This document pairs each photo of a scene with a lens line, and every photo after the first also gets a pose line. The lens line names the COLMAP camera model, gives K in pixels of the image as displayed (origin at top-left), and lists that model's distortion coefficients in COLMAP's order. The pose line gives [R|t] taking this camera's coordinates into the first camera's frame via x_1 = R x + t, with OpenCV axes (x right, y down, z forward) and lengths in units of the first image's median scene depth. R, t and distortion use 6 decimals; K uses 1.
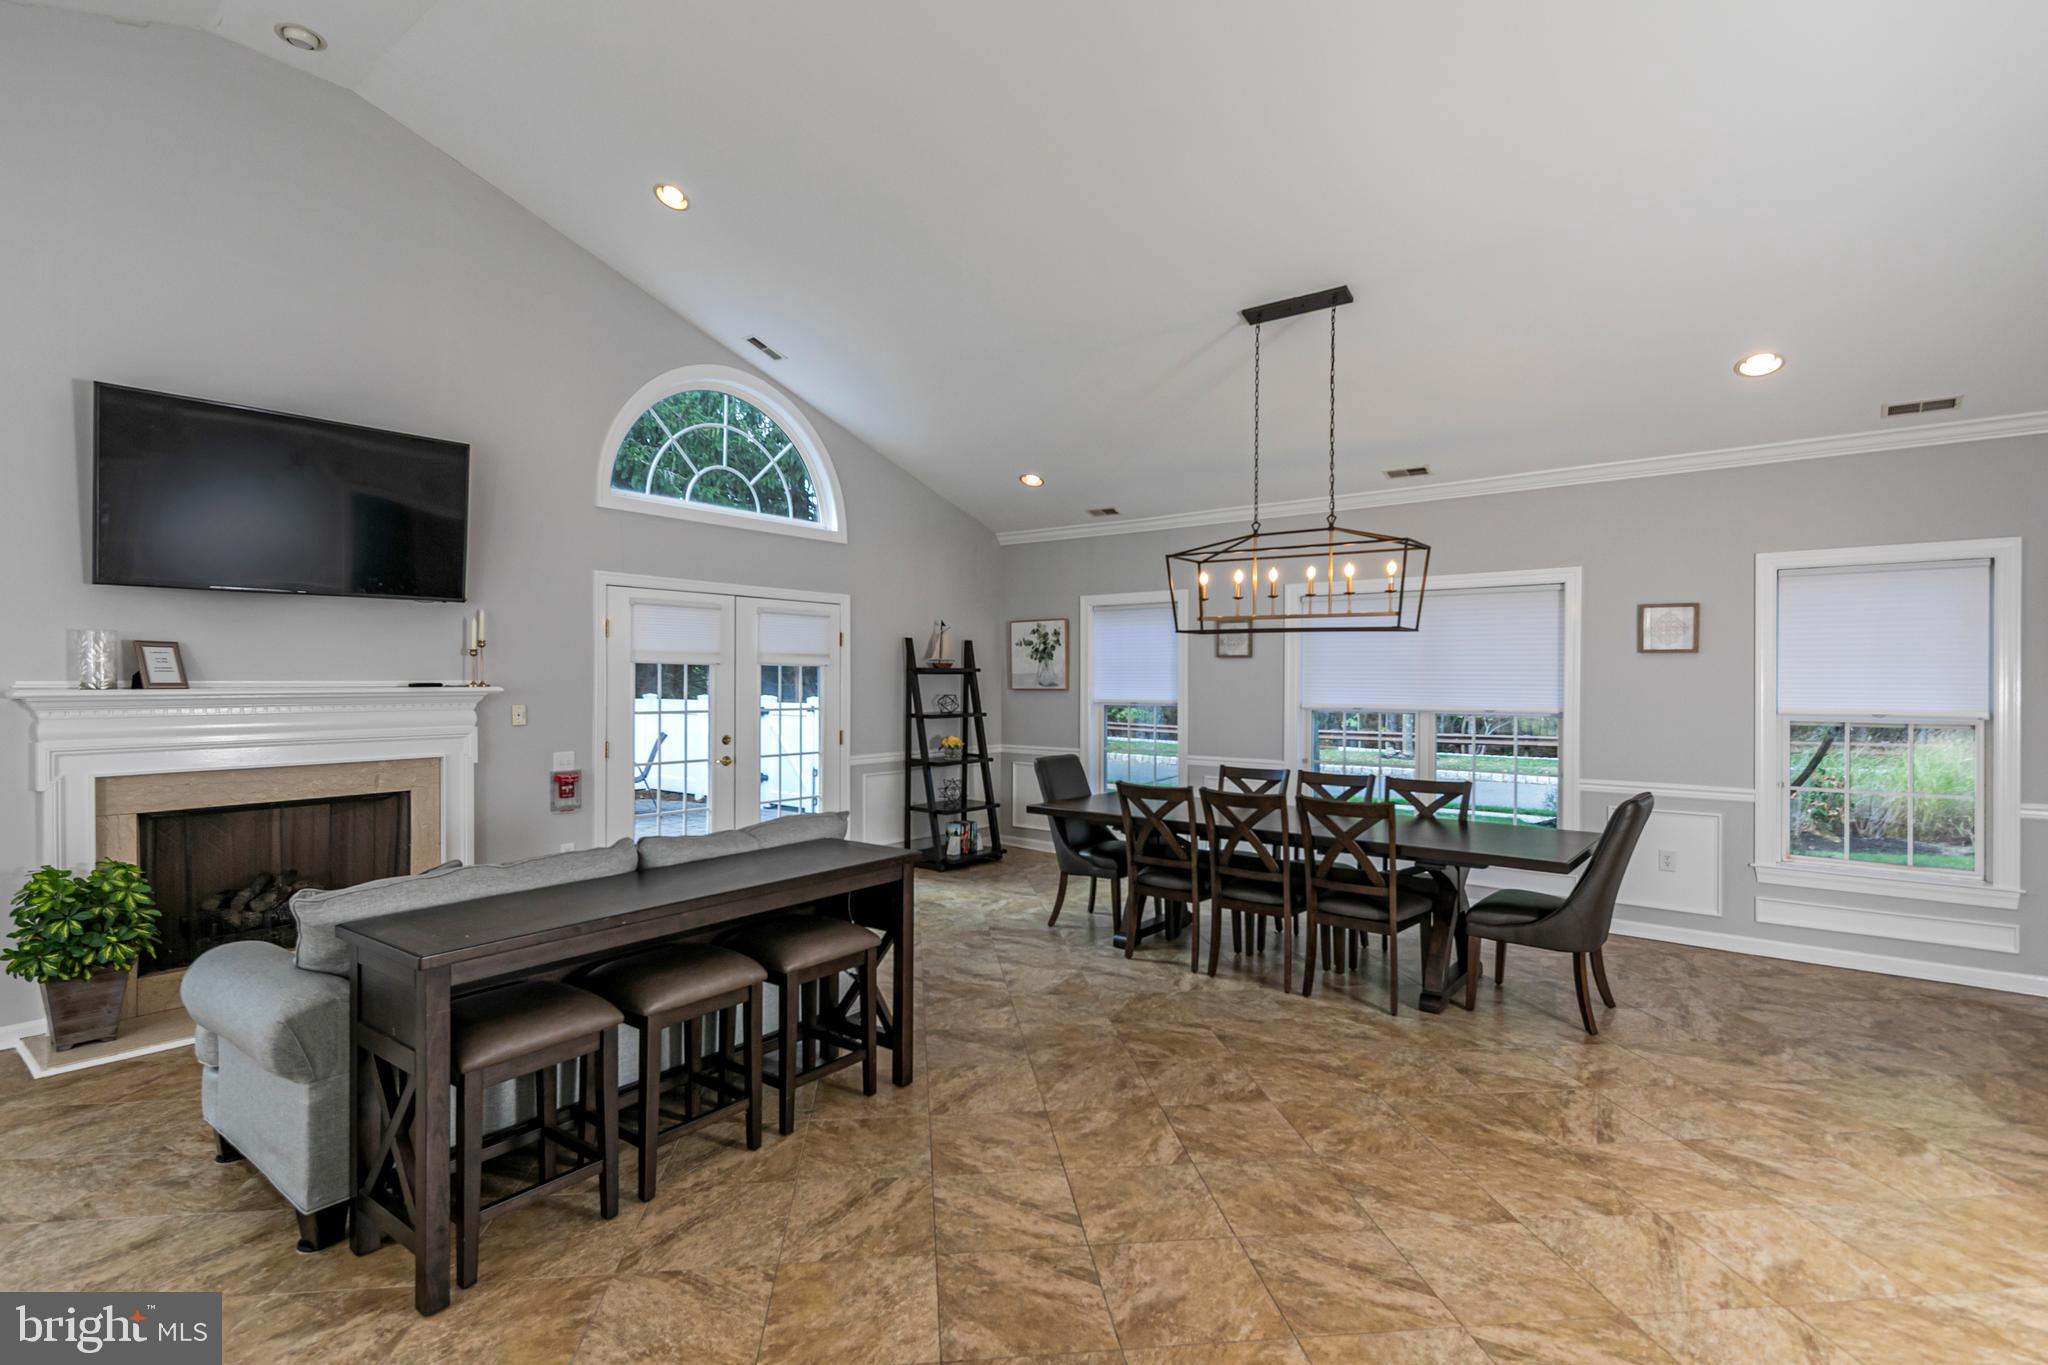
lens RADIAL K [[993.0, 0, 1015.4], [0, 993.0, 682.3], [0, 0, 1]] dist [0.021416, -0.006590]
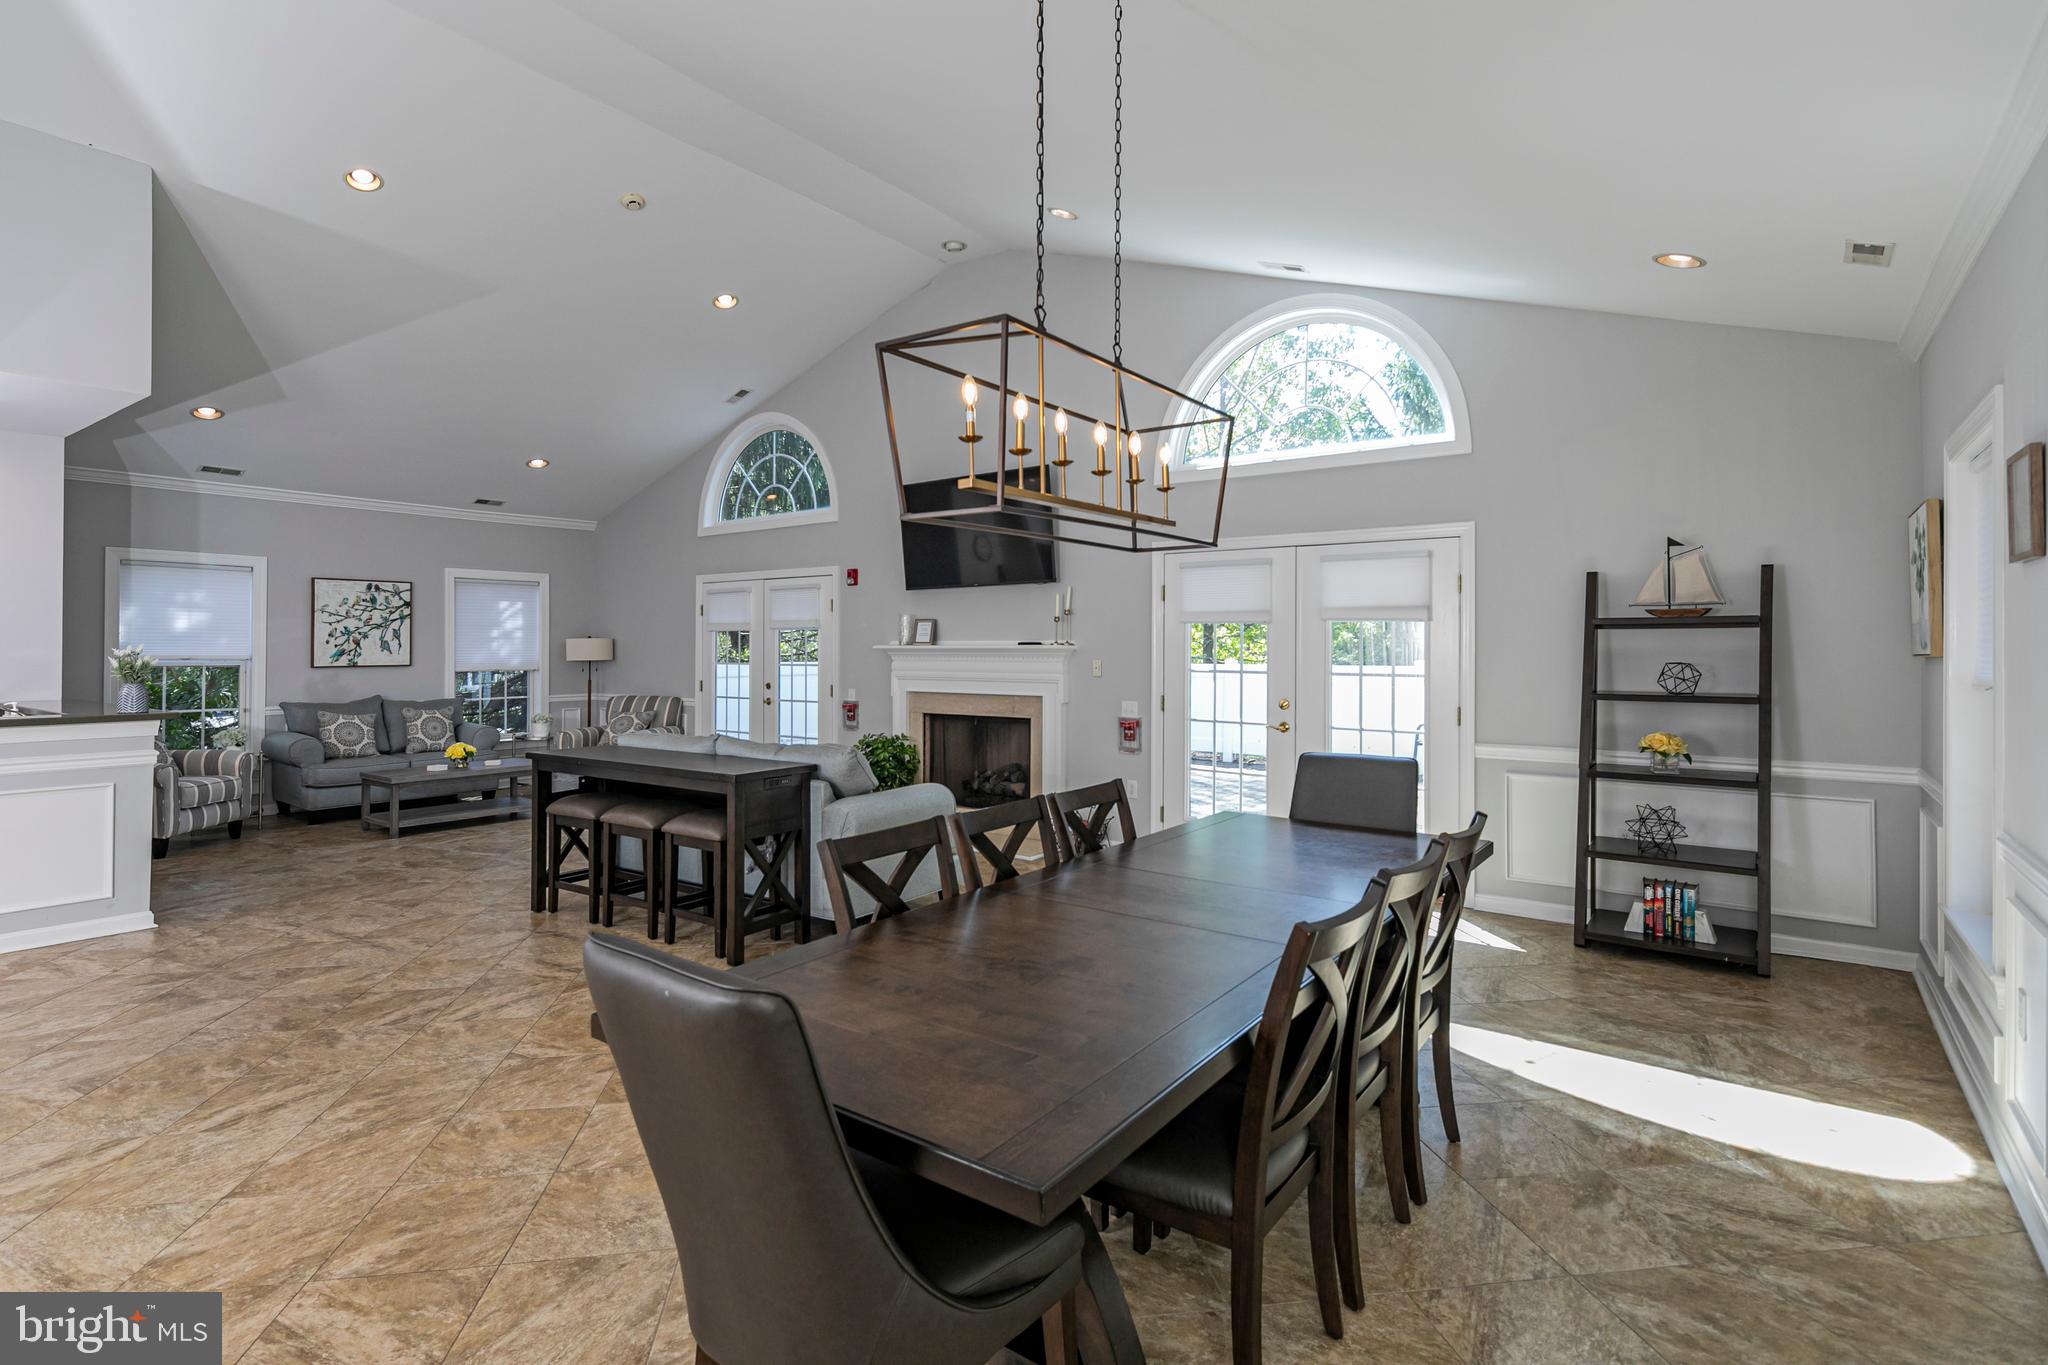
lens RADIAL K [[993.0, 0, 1019.2], [0, 993.0, 632.7], [0, 0, 1]] dist [0.021416, -0.006590]
pose [[0.035915, -0.016180, -0.999224, 1.175284], [-0.004817, 0.999855, -0.016363, 0.014743], [0.999343, 0.005401, 0.035832, 1.355907]]
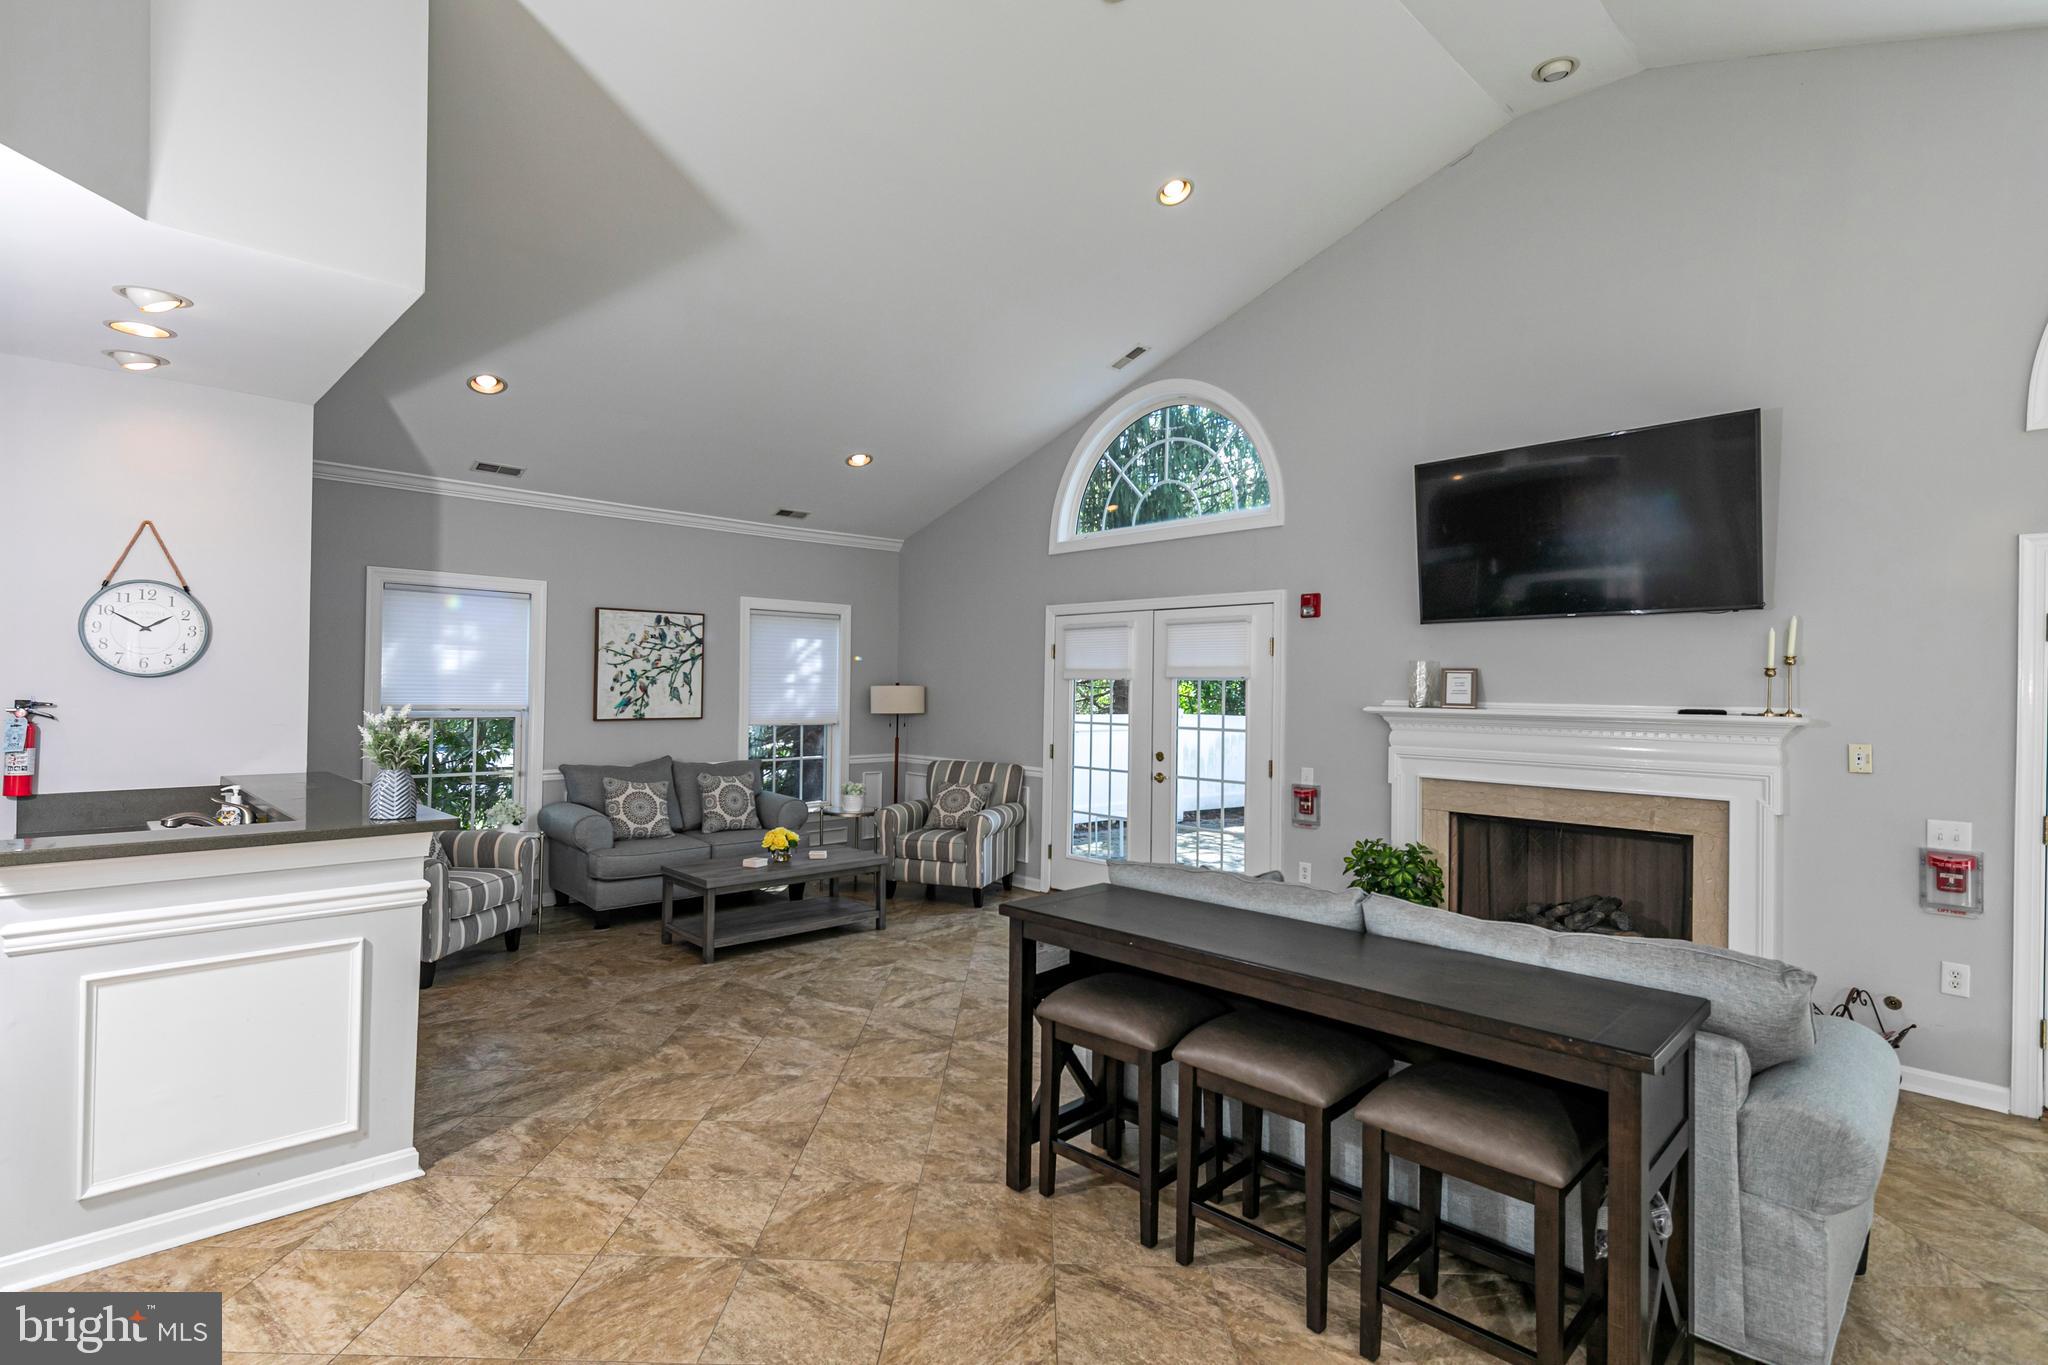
lens RADIAL K [[993.0, 0, 1020.9], [0, 993.0, 673.6], [0, 0, 1]] dist [0.021416, -0.006590]
pose [[-0.130846, -0.017211, -0.991253, 0.470718], [-0.018505, 0.999718, -0.014915, -0.009588], [0.991230, 0.016392, -0.131128, 0.784161]]
